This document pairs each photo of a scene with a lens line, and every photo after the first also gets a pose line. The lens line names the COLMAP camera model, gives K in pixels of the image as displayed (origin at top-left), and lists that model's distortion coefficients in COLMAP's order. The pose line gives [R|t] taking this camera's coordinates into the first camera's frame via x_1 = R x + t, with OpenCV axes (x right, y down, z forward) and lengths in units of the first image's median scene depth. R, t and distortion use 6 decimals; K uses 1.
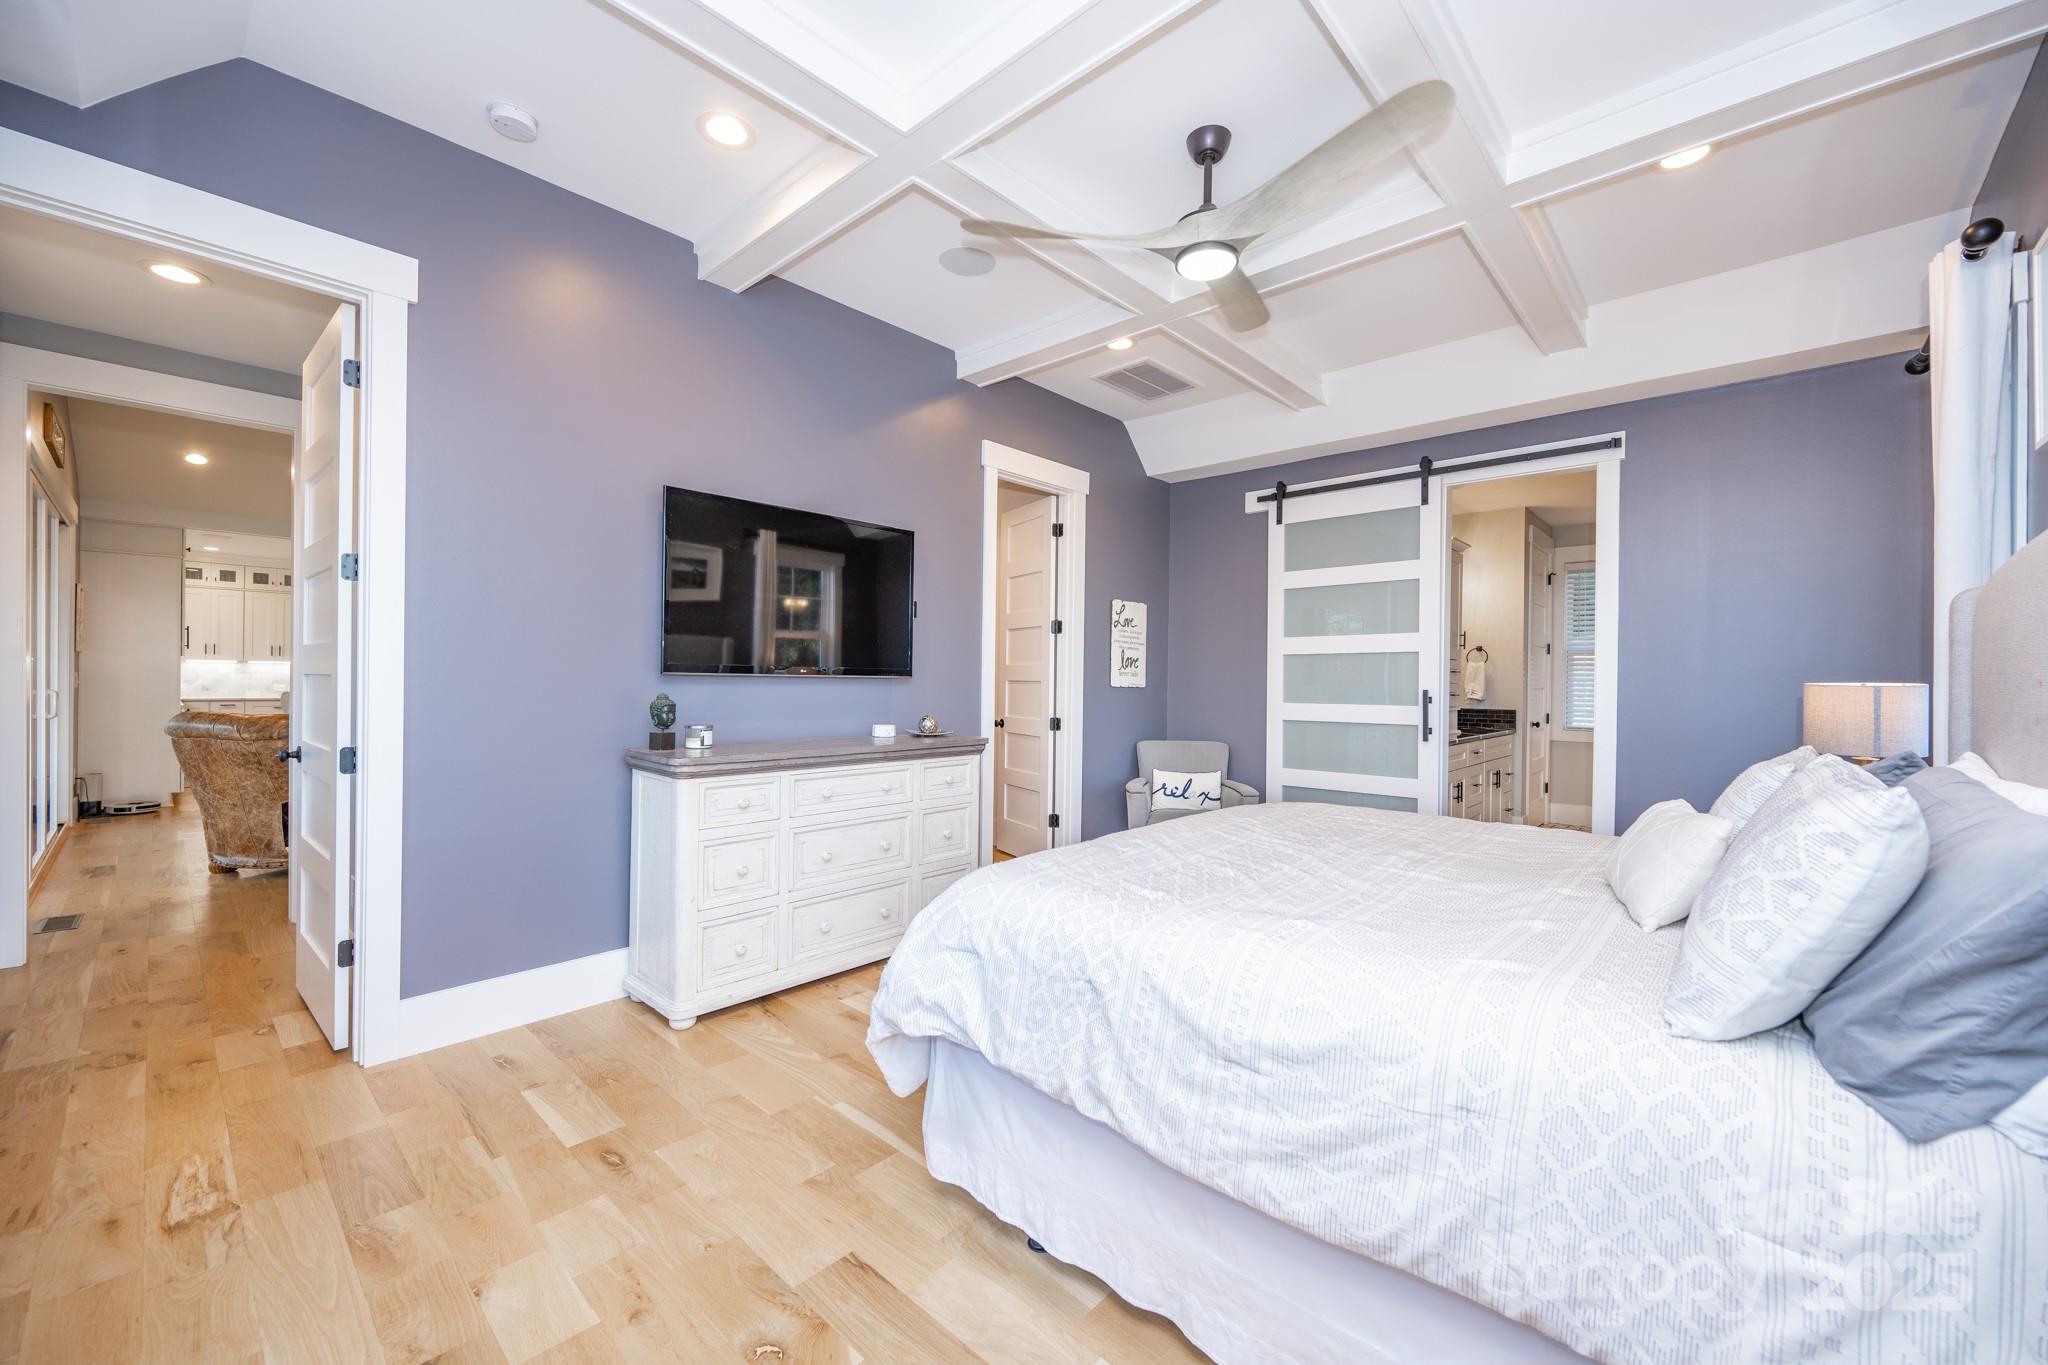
lens RADIAL K [[803.0, 0, 1024.0], [0, 803.0, 682.5], [0, 0, 1]] dist [-0.001095, -0.000119]
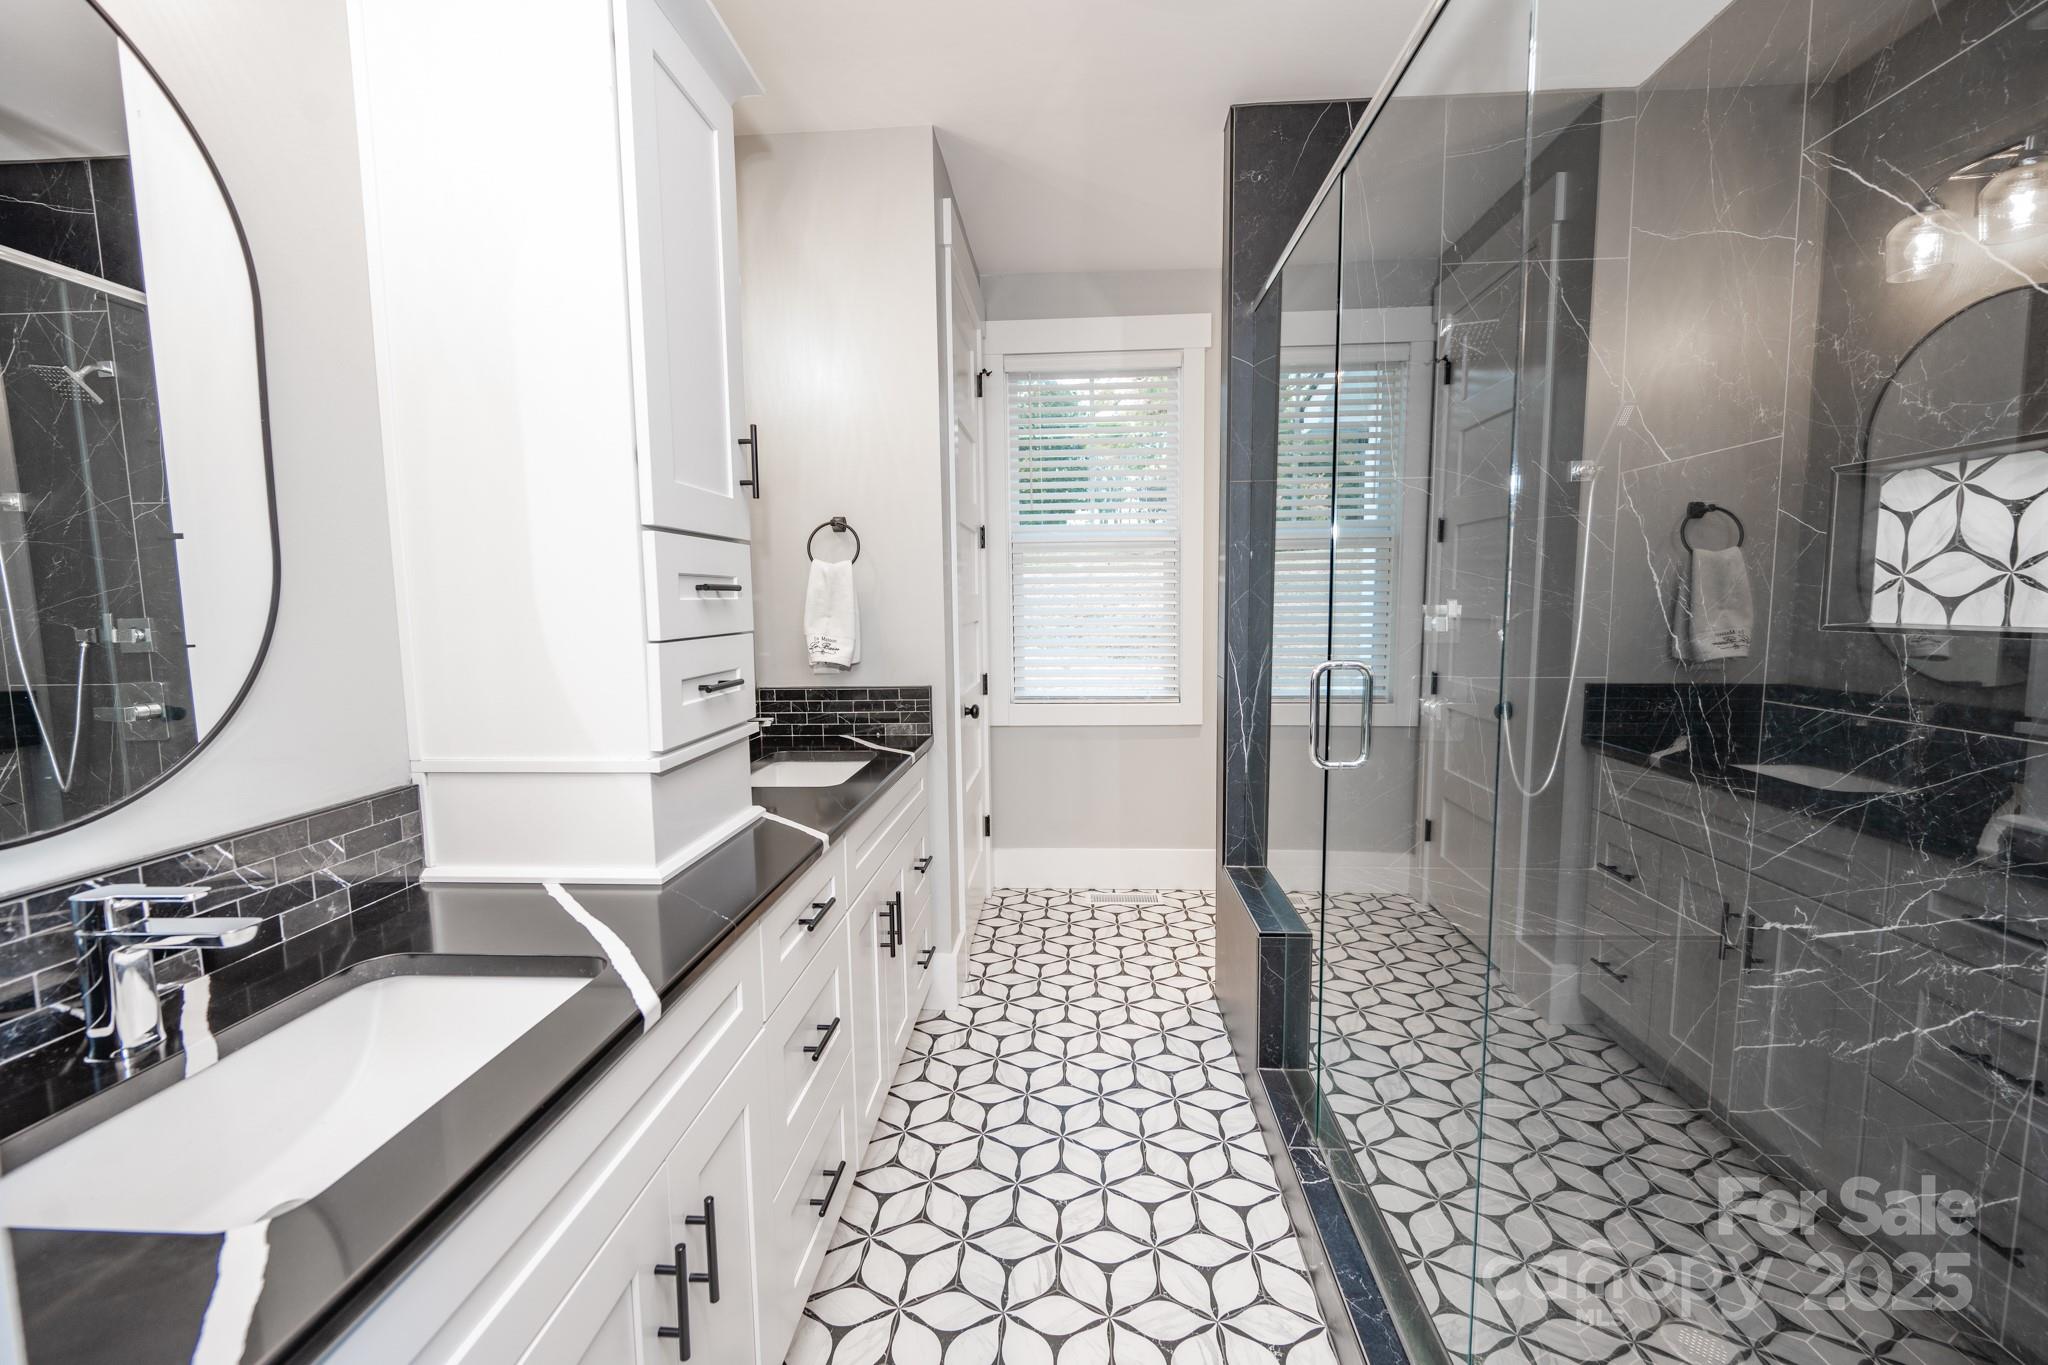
lens RADIAL K [[803.0, 0, 1024.0], [0, 803.0, 682.5], [0, 0, 1]] dist [-0.001095, -0.000119]
pose [[0.777226, -0.086051, 0.623310, 0.396835], [0.023622, 0.993897, 0.107758, -0.007685], [-0.628778, -0.069028, 0.774515, 0.655882]]
